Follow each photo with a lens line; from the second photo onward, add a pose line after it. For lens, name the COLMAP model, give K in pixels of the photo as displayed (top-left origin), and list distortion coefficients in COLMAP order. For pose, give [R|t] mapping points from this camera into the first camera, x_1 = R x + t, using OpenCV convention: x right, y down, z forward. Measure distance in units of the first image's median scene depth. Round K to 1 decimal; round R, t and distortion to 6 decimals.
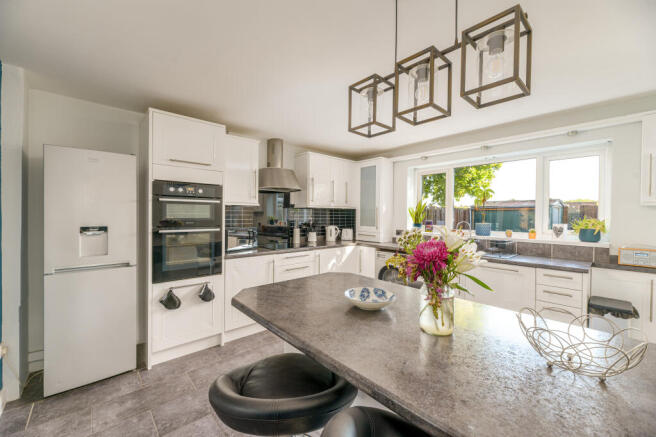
lens RADIAL K [[265.3, 0, 330.9], [0, 265.3, 218.5], [0, 0, 1]] dist [-0.004037, 0.000235]
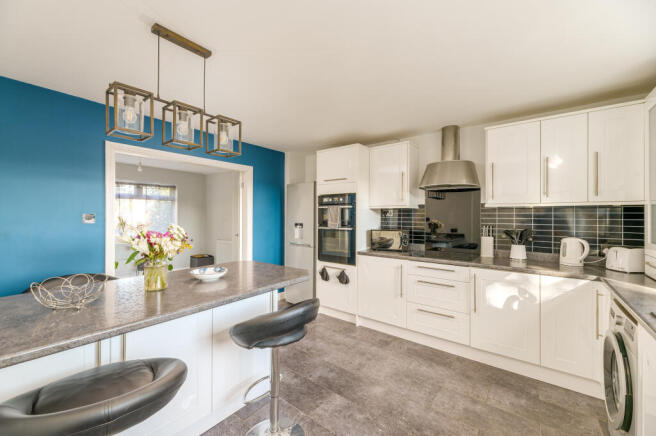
lens RADIAL K [[263.4, 0, 330.1], [0, 263.4, 217.9], [0, 0, 1]] dist [-0.000210, -0.000259]
pose [[0.175537, 0.001258, -0.984472, 0.746634], [-0.020464, 0.999788, -0.002371, -0.005620], [0.984260, 0.020562, 0.175526, 0.655272]]
